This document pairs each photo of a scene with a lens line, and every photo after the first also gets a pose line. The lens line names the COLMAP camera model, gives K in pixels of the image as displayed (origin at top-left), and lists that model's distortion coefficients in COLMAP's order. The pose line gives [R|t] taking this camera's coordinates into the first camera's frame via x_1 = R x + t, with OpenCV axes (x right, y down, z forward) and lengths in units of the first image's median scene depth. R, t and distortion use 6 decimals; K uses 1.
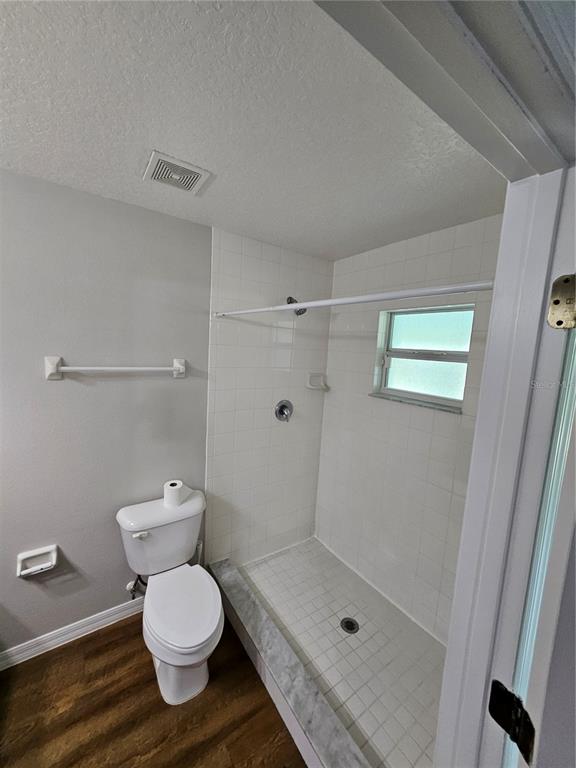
lens RADIAL K [[302.7, 0, 287.3], [0, 302.7, 381.7], [0, 0, 1]] dist [0.003934, 0.000409]
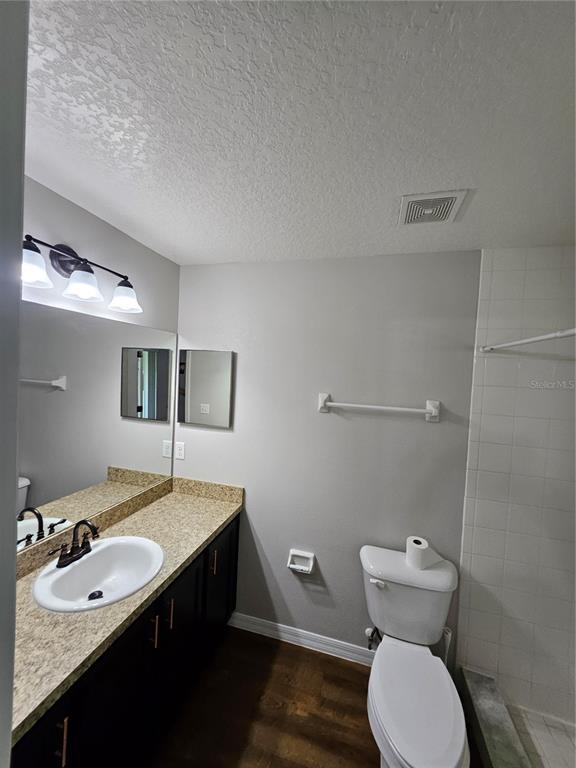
lens RADIAL K [[302.7, 0, 287.3], [0, 302.7, 381.7], [0, 0, 1]] dist [0.003934, 0.000409]
pose [[0.637924, 0.002084, -0.770097, 0.068030], [-0.105103, 0.990875, -0.084383, -0.010086], [0.762893, 0.134769, 0.632322, 0.095641]]
